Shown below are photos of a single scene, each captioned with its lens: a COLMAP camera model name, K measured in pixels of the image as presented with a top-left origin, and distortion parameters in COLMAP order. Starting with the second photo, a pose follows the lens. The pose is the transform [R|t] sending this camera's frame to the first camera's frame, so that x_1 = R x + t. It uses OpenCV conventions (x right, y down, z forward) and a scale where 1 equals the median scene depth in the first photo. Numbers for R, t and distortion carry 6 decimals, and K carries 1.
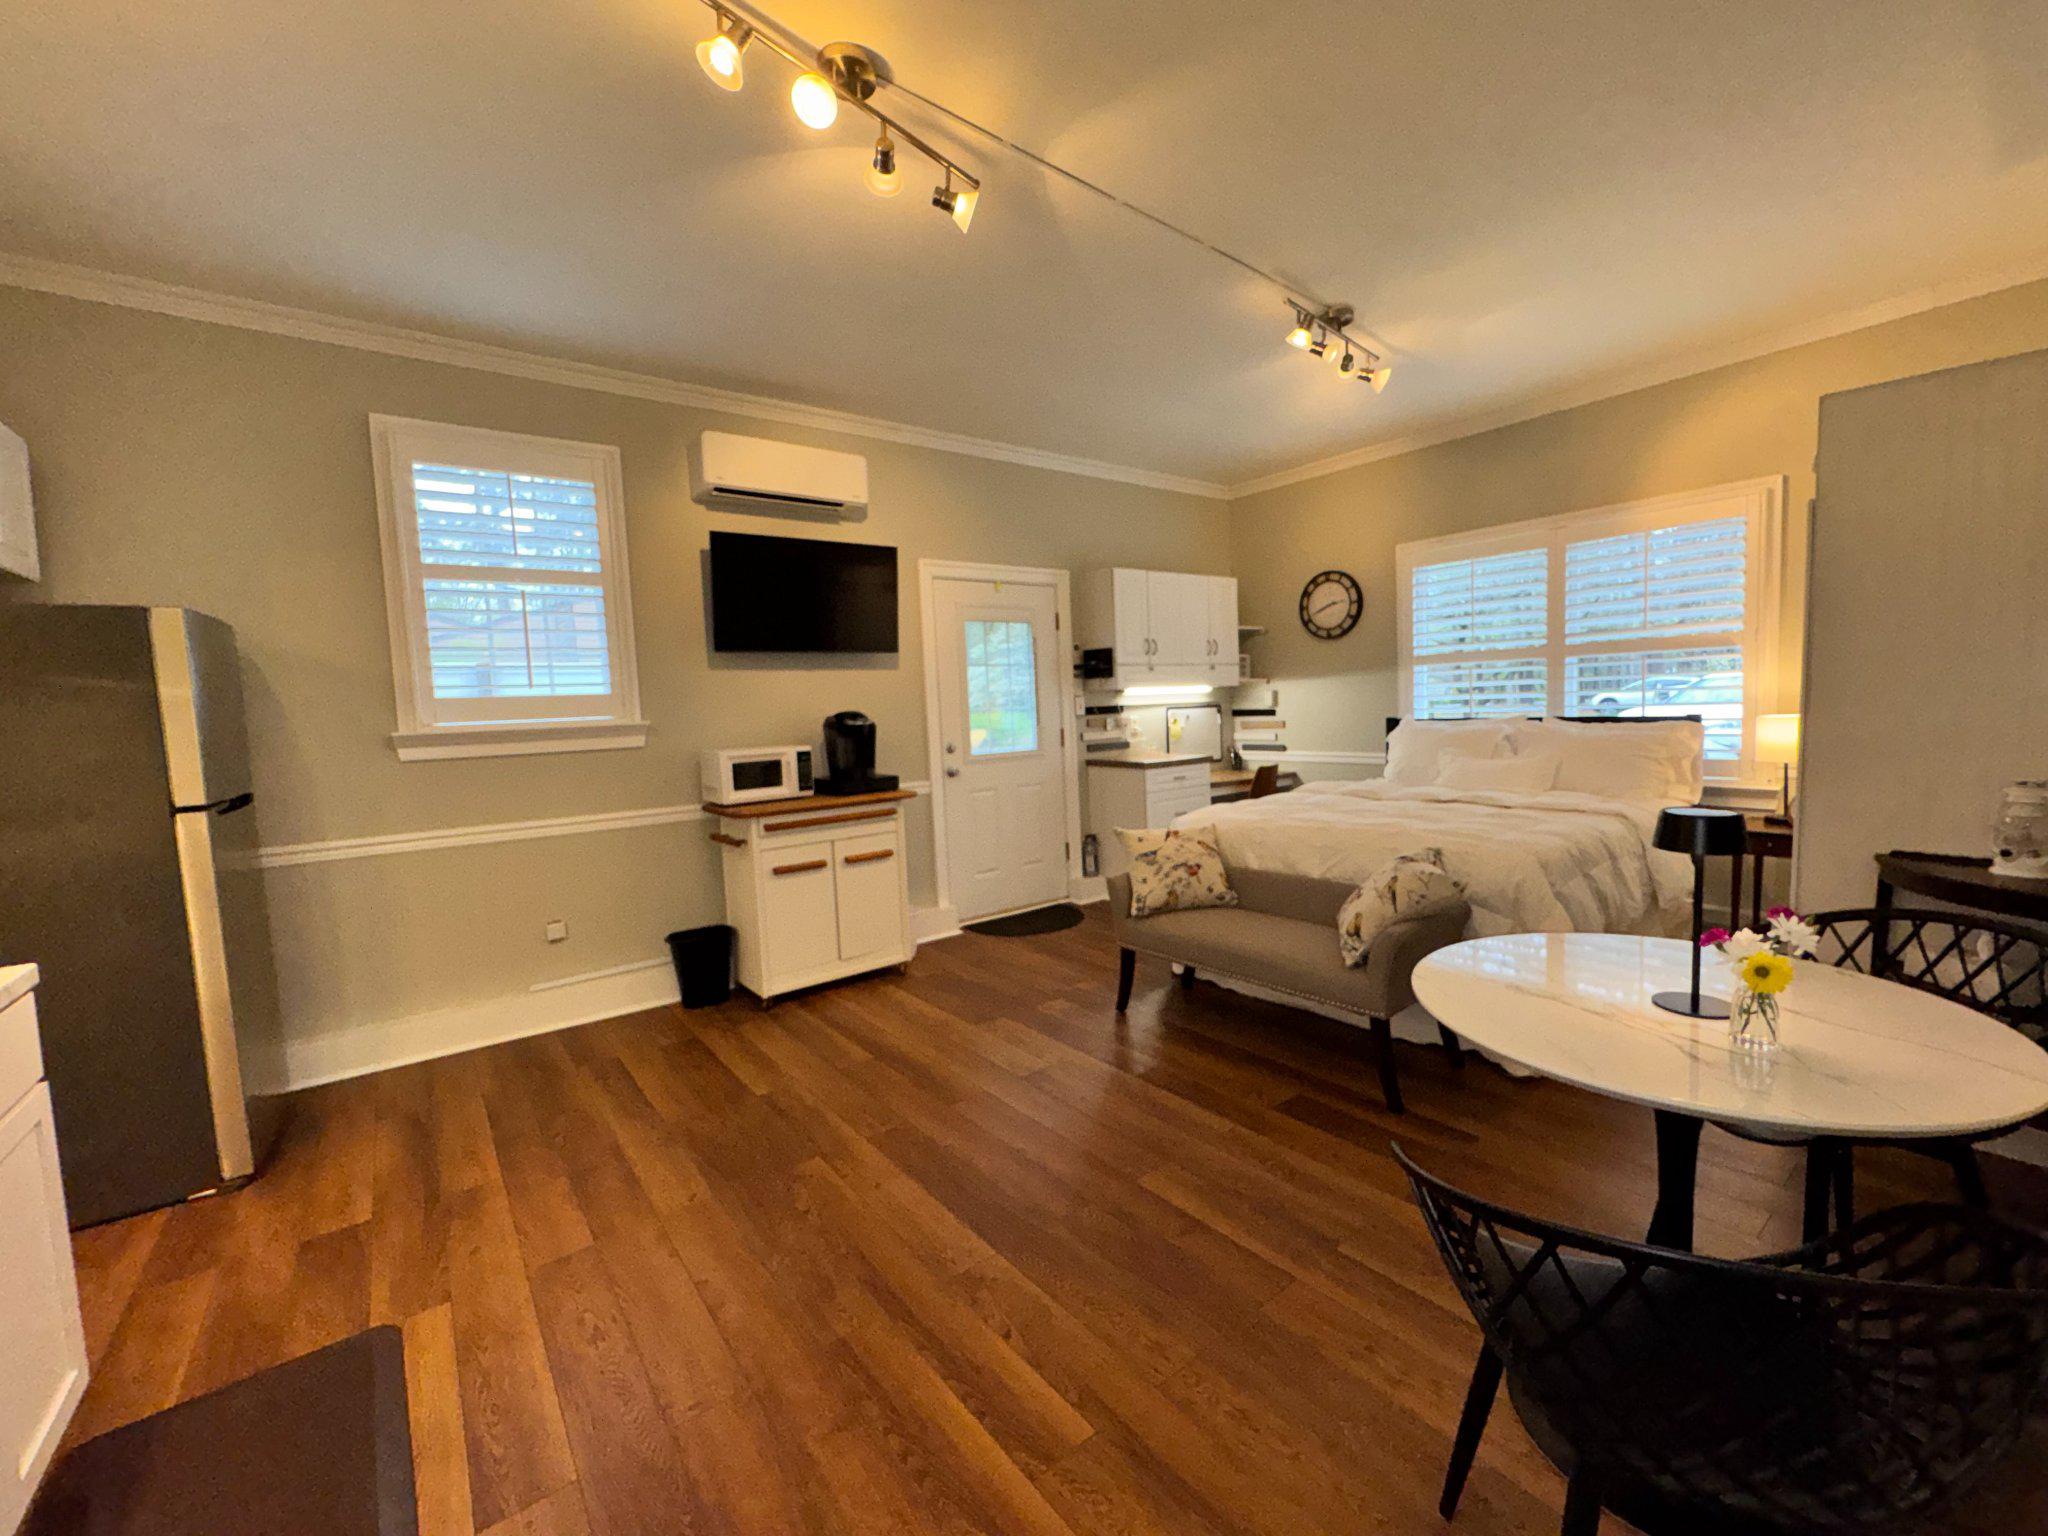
lens RADIAL K [[820.8, 0, 1020.3], [0, 820.8, 773.6], [0, 0, 1]] dist [-0.005250, 0.000691]
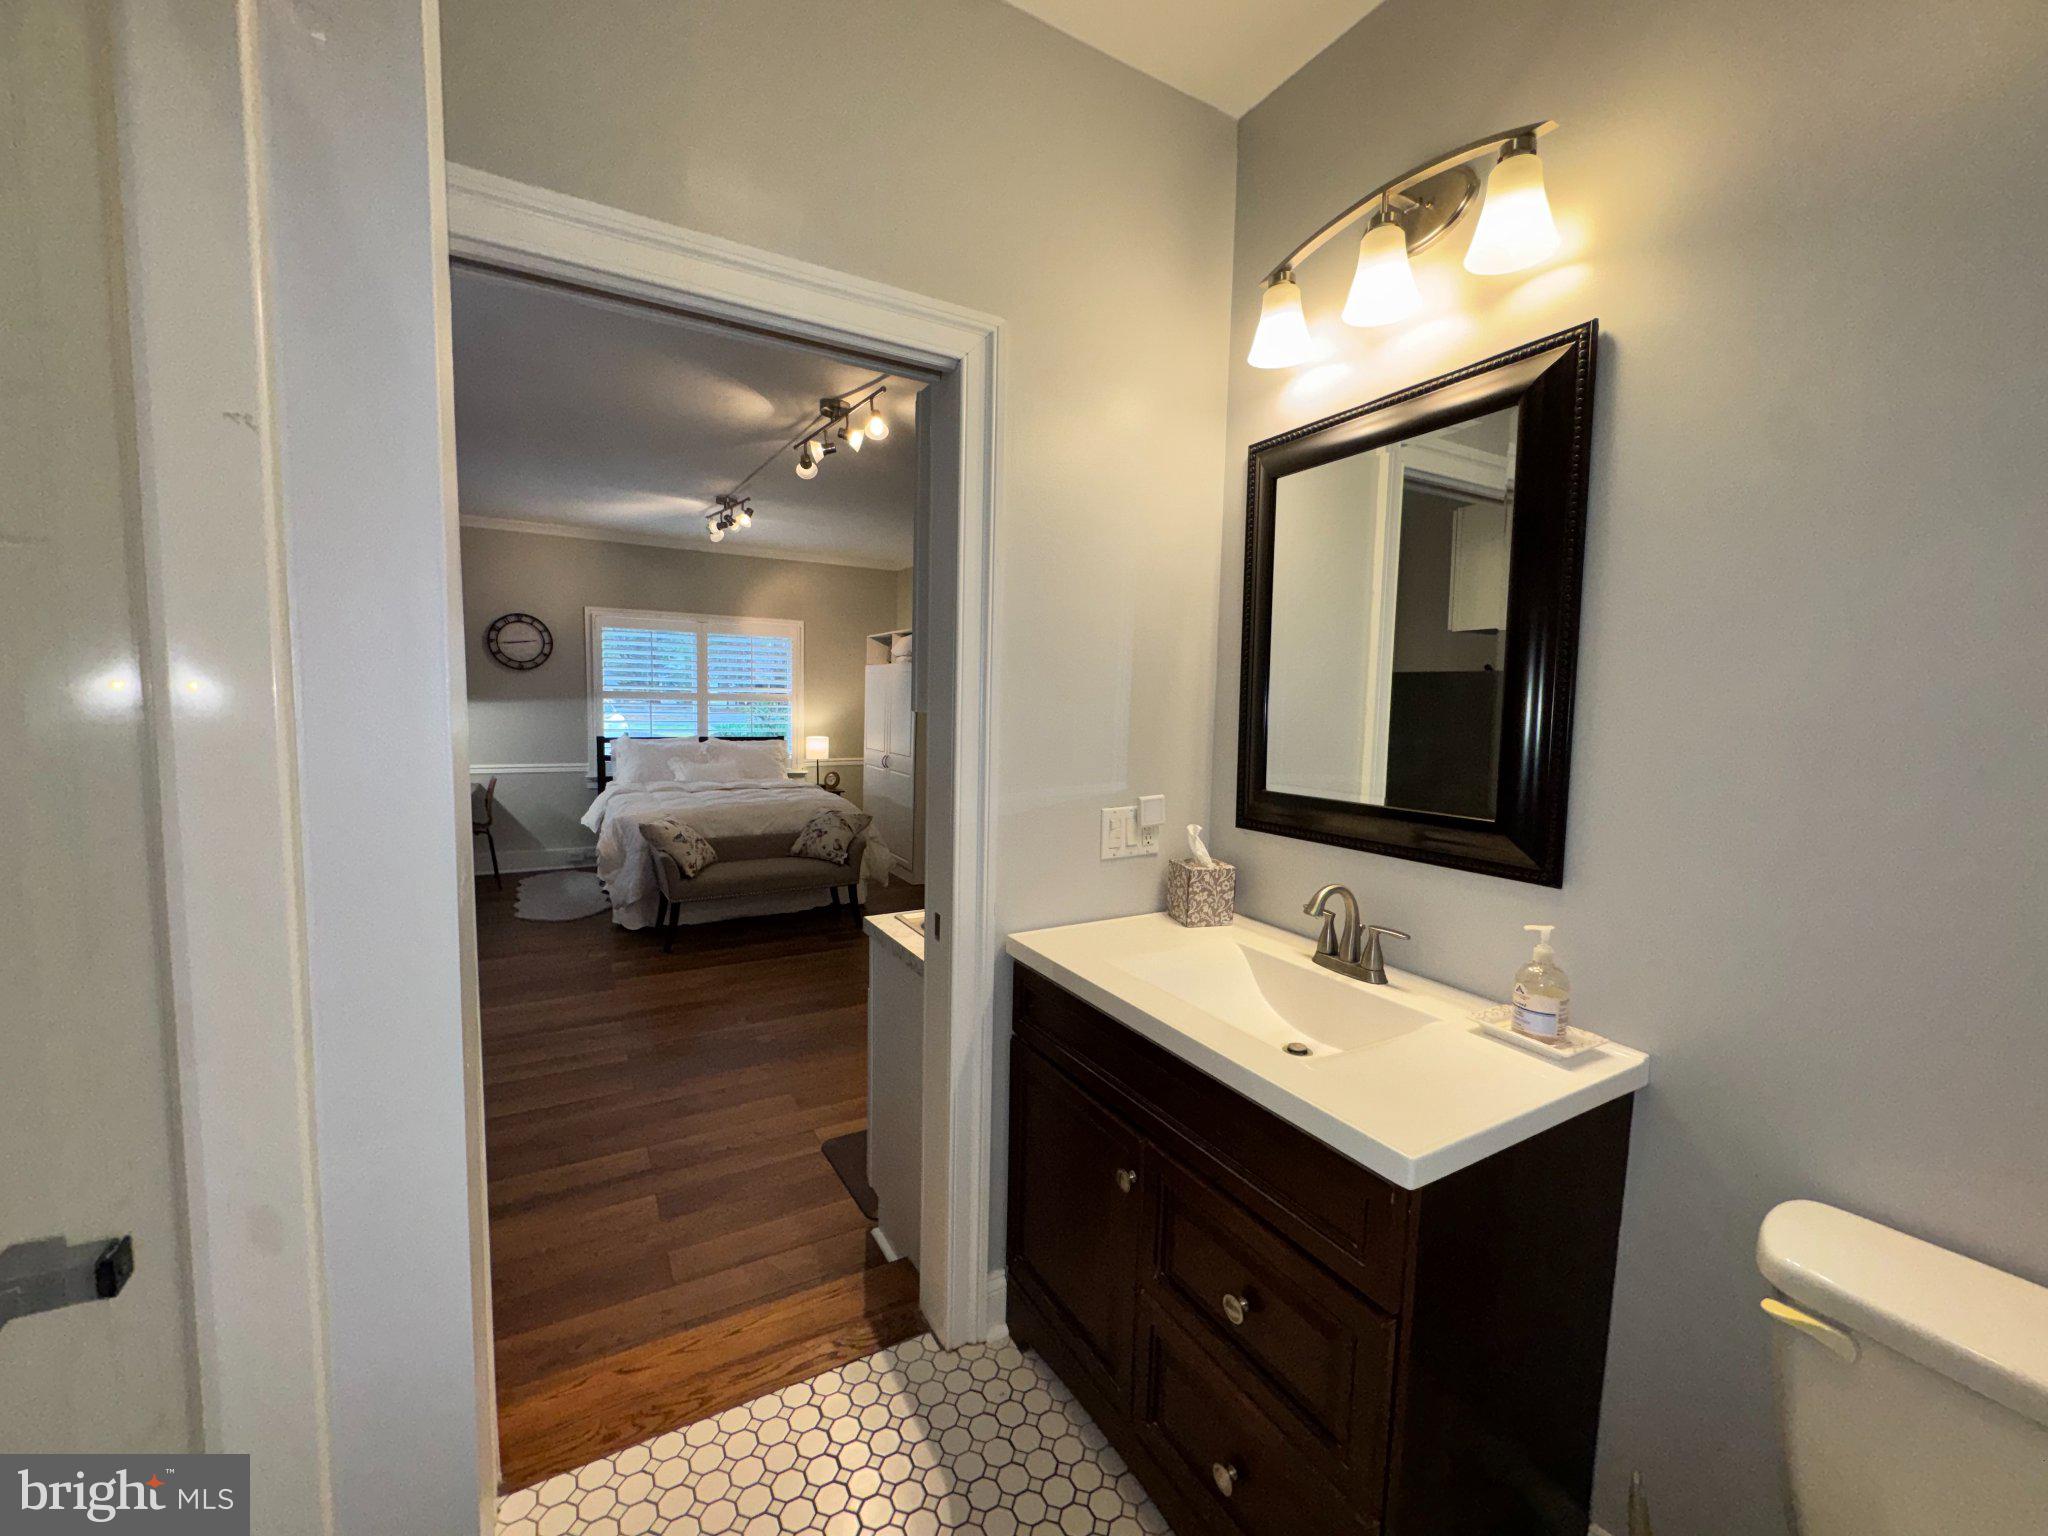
lens RADIAL K [[820.8, 0, 1025.0], [0, 820.8, 769.8], [0, 0, 1]] dist [-0.005250, 0.000691]
pose [[0.131511, -0.044922, 0.990296, -0.860308], [0.053891, 0.997819, 0.038107, -0.029442], [-0.989849, 0.048356, 0.133645, 0.143485]]
